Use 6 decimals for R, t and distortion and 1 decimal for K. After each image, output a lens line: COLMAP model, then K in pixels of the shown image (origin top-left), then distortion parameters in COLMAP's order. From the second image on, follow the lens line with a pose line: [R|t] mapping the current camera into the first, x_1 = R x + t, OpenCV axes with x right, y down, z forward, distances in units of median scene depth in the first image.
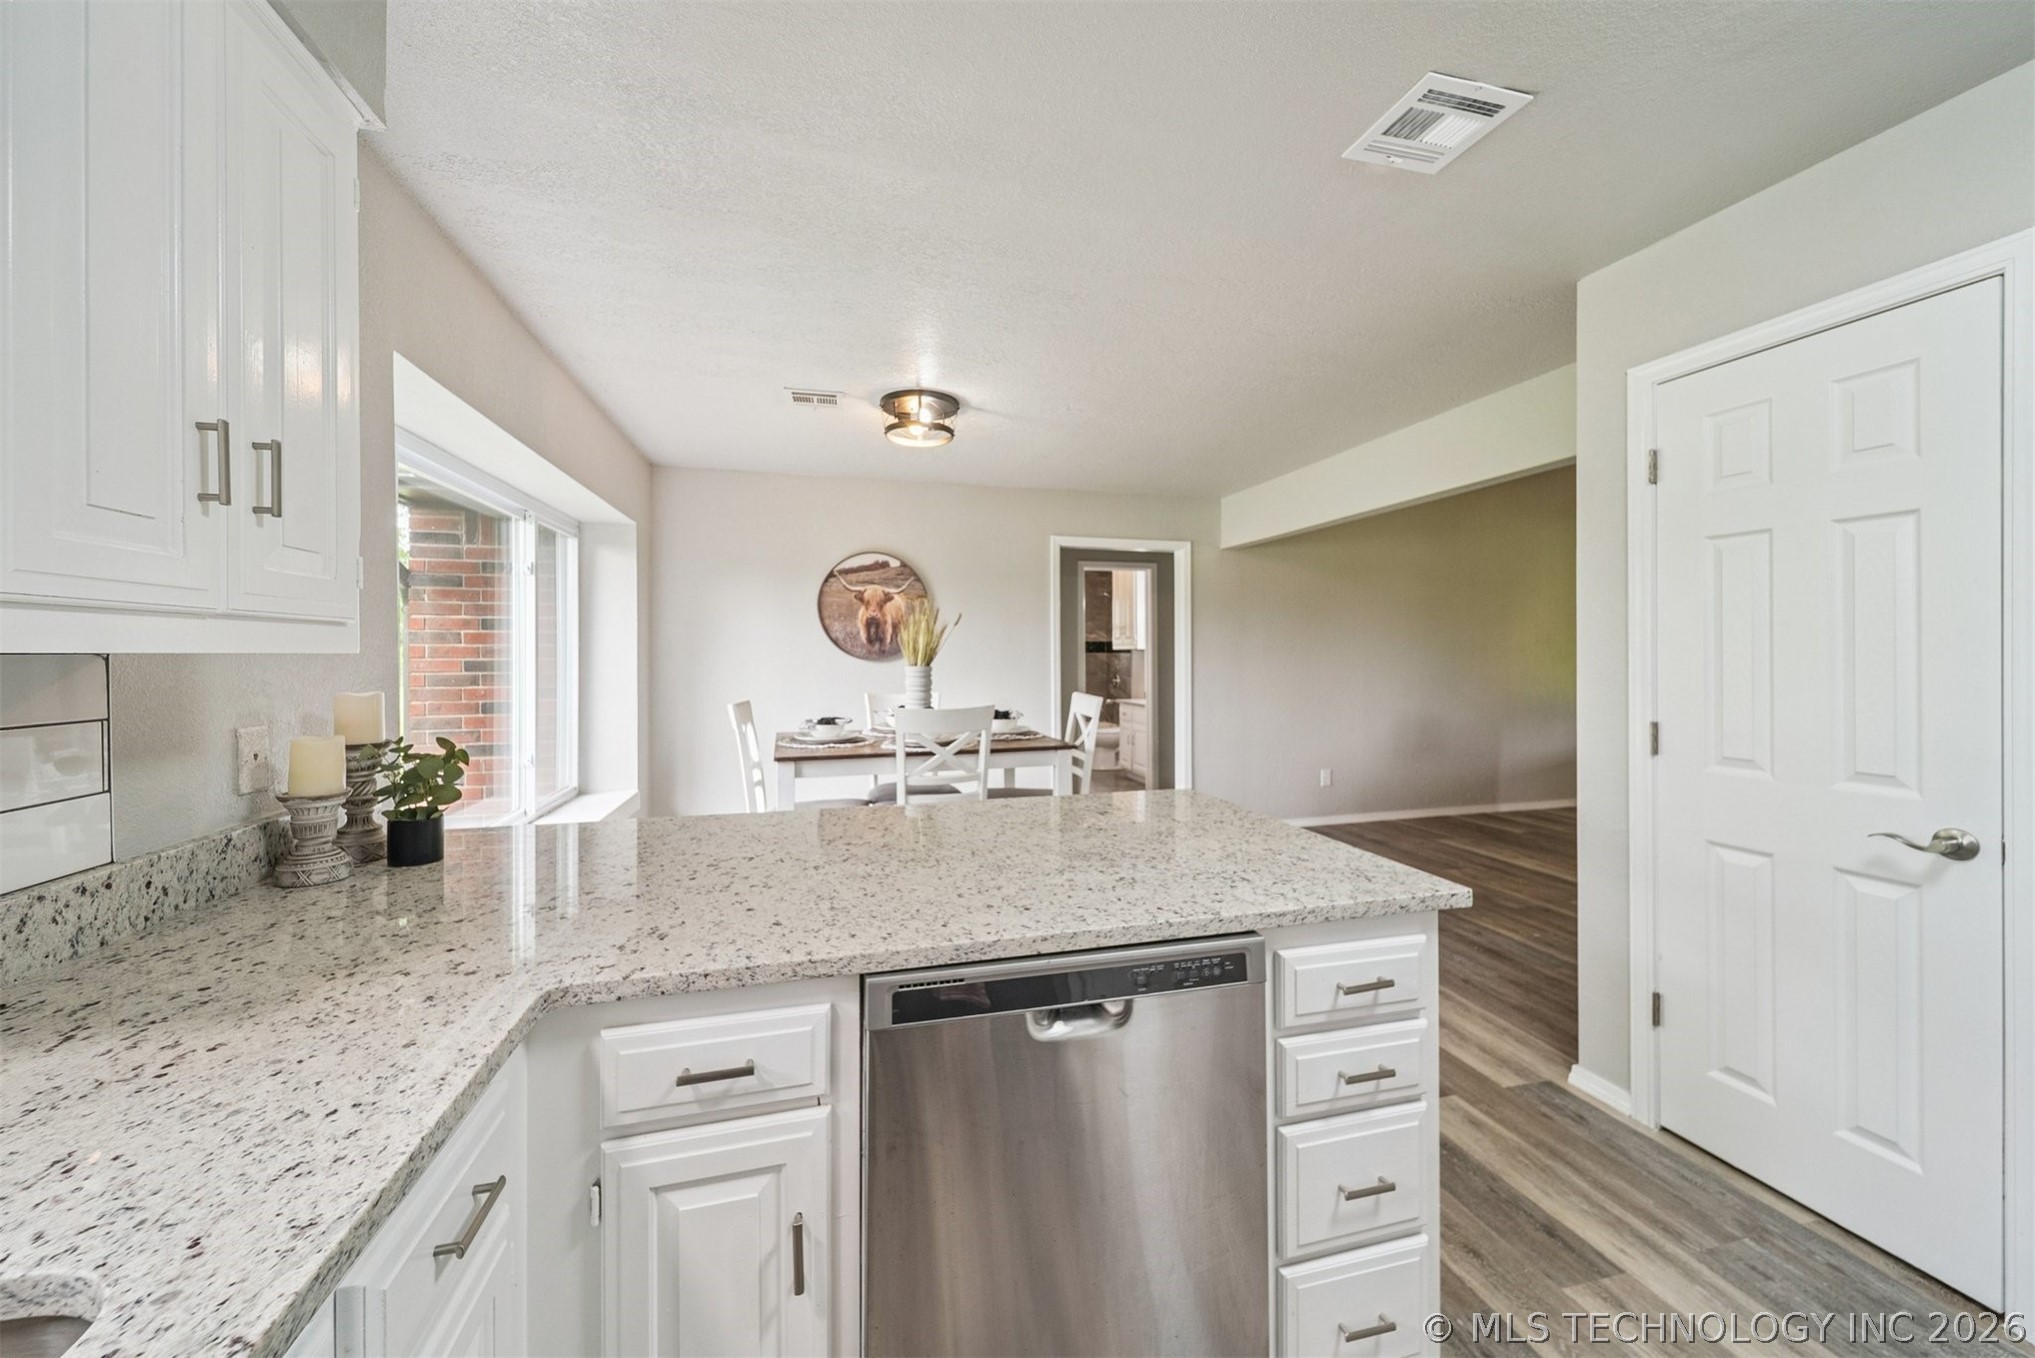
lens RADIAL K [[732.5, 0, 1006.7], [0, 732.5, 661.7], [0, 0, 1]] dist [0.013989, -0.003809]
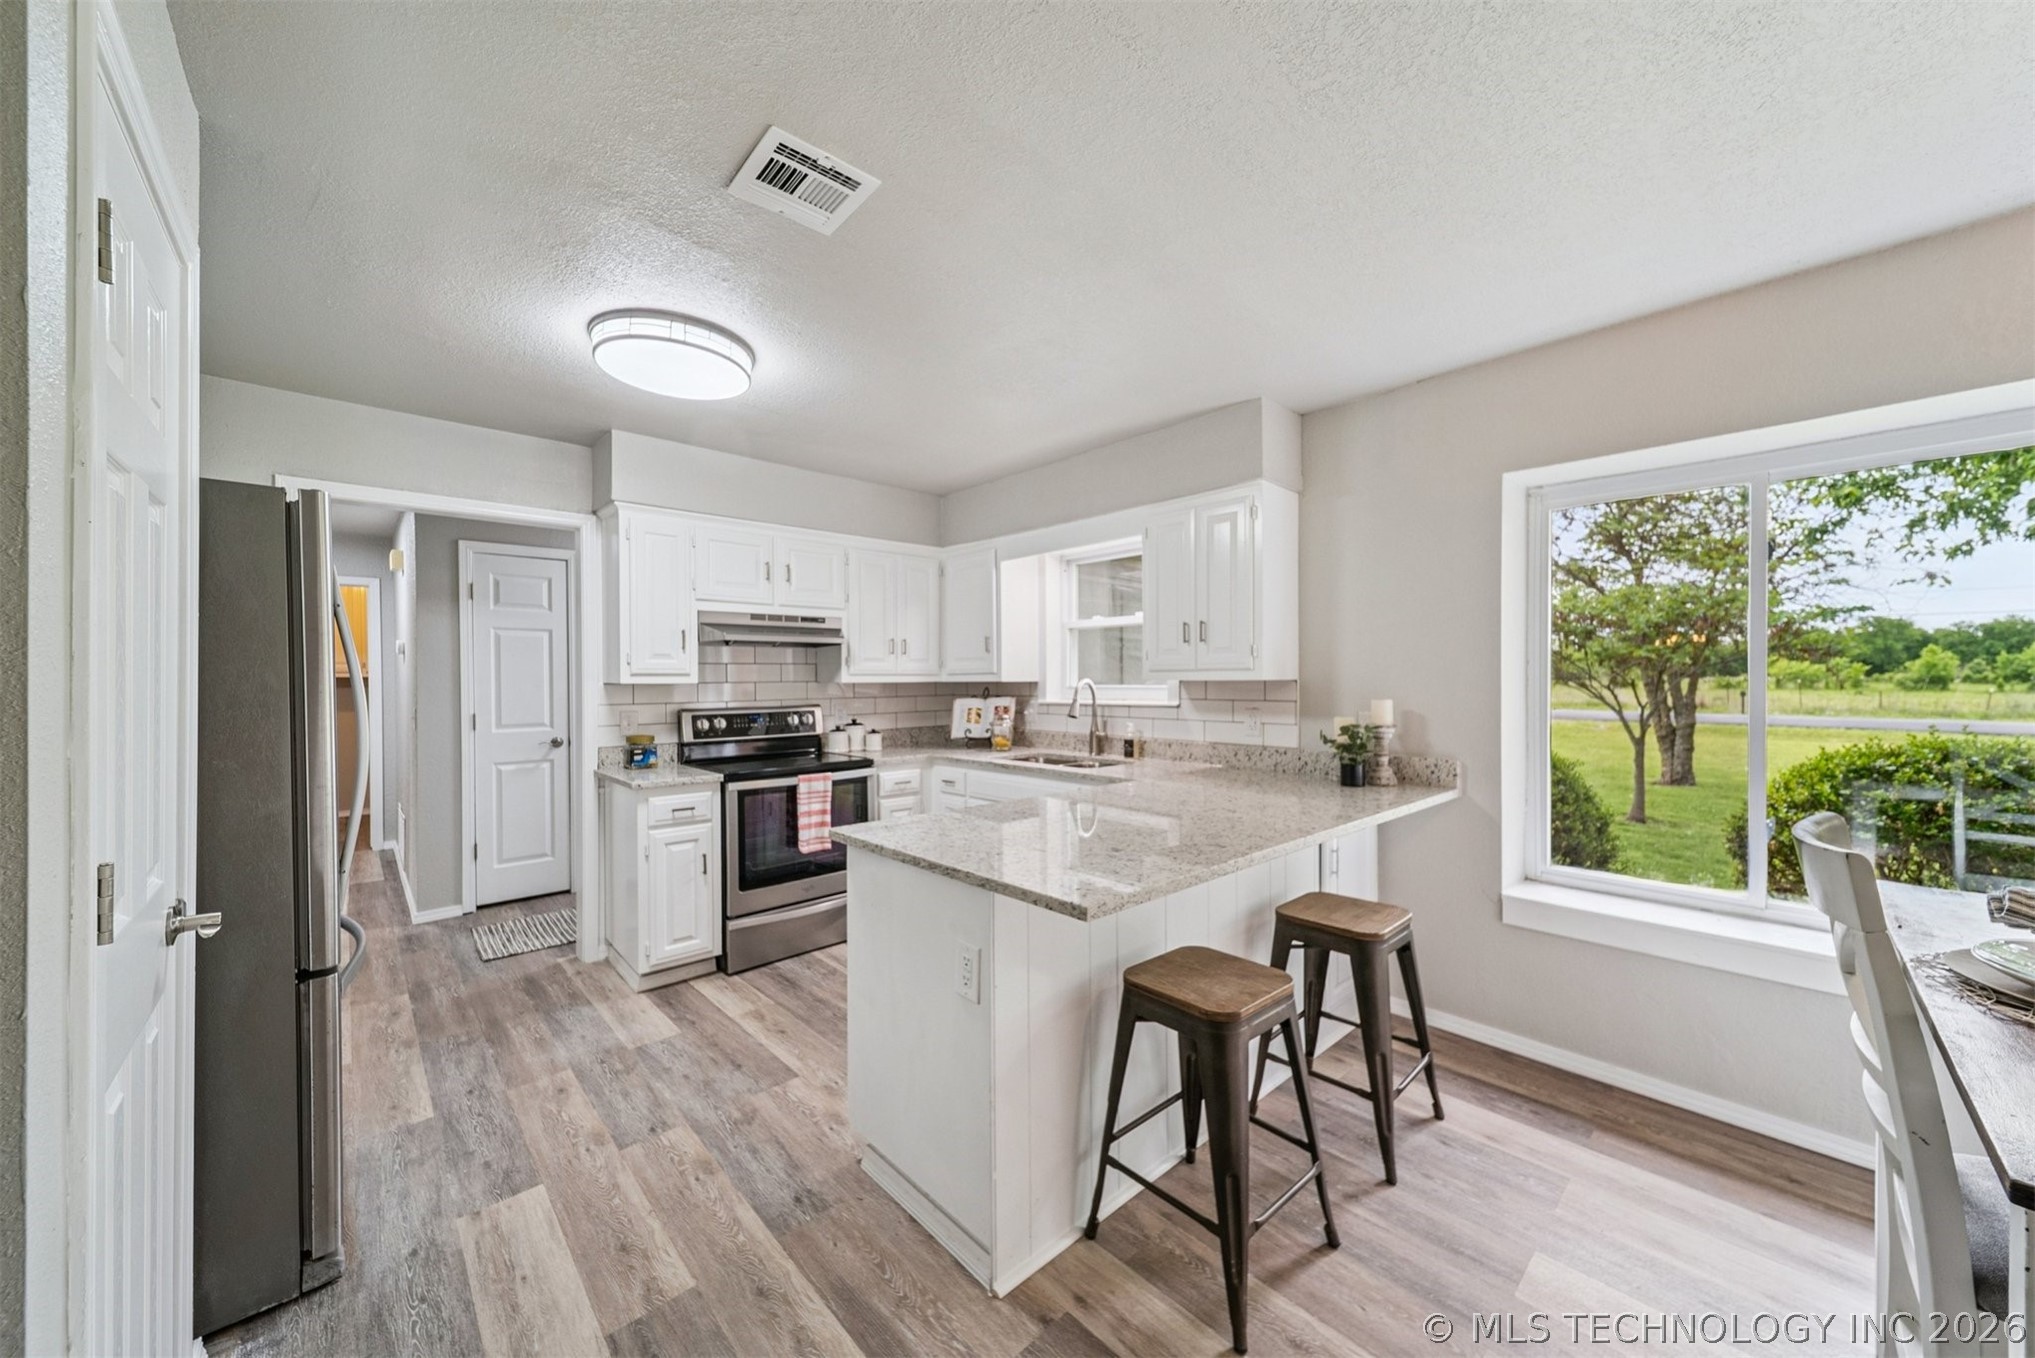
lens RADIAL K [[732.5, 0, 1028.7], [0, 732.5, 675.4], [0, 0, 1]] dist [0.013989, -0.003809]
pose [[-0.882120, 0.004772, -0.471001, 0.264757], [0.002654, 0.999983, 0.005162, -0.010992], [0.471018, 0.003303, -0.882118, 0.693855]]
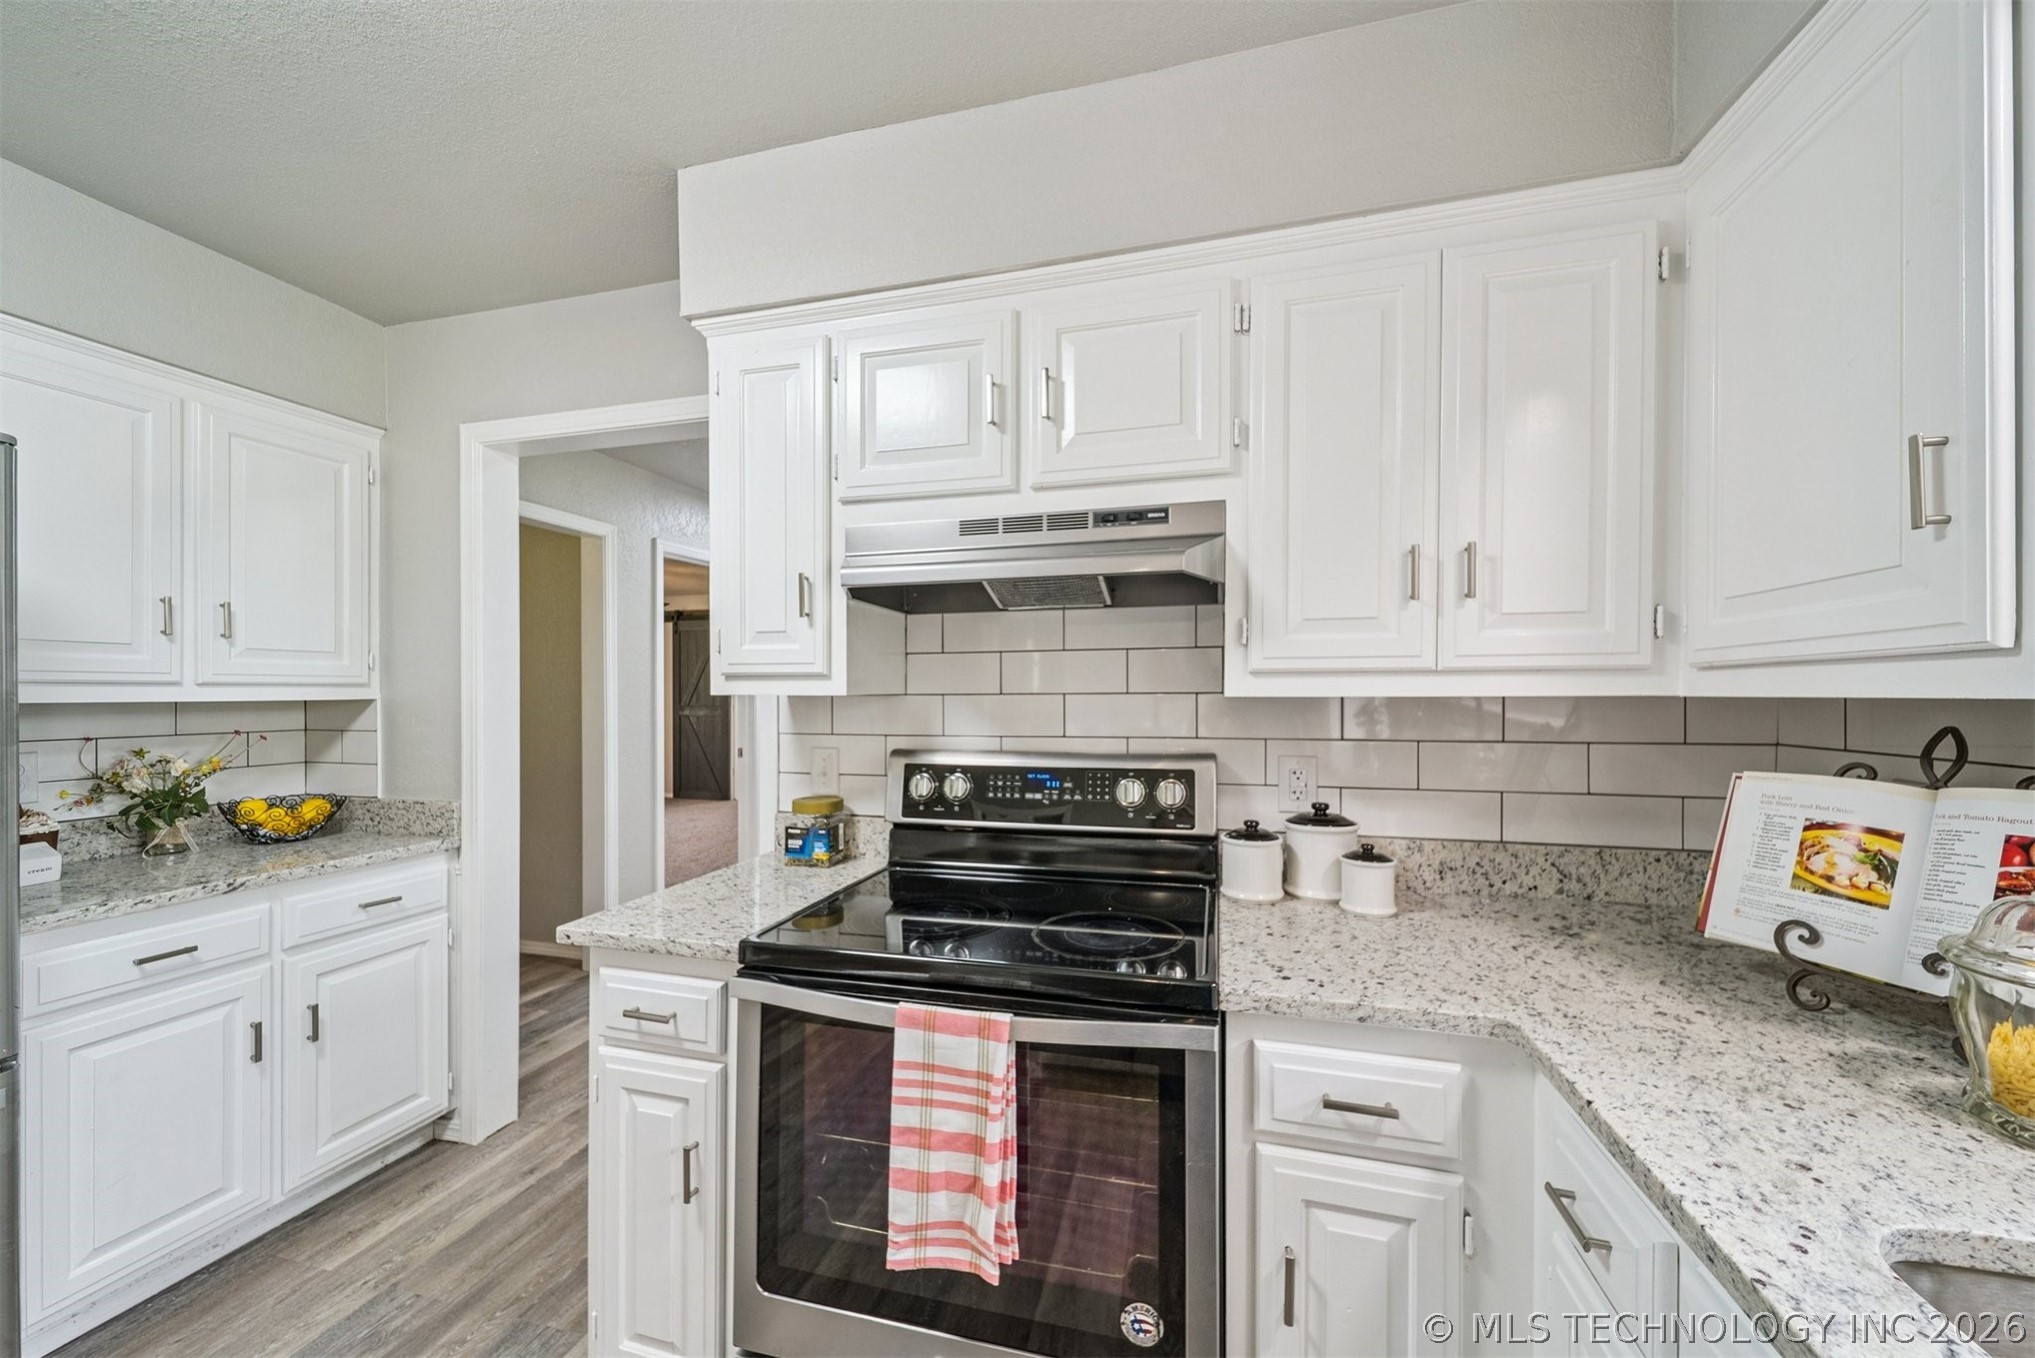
lens RADIAL K [[732.5, 0, 1020.7], [0, 732.5, 694.4], [0, 0, 1]] dist [0.013989, -0.003809]
pose [[-0.870283, 0.000876, 0.492552, -0.018210], [0.006180, 0.999939, 0.009140, -0.002793], [-0.492514, 0.010998, -0.870235, 0.119394]]
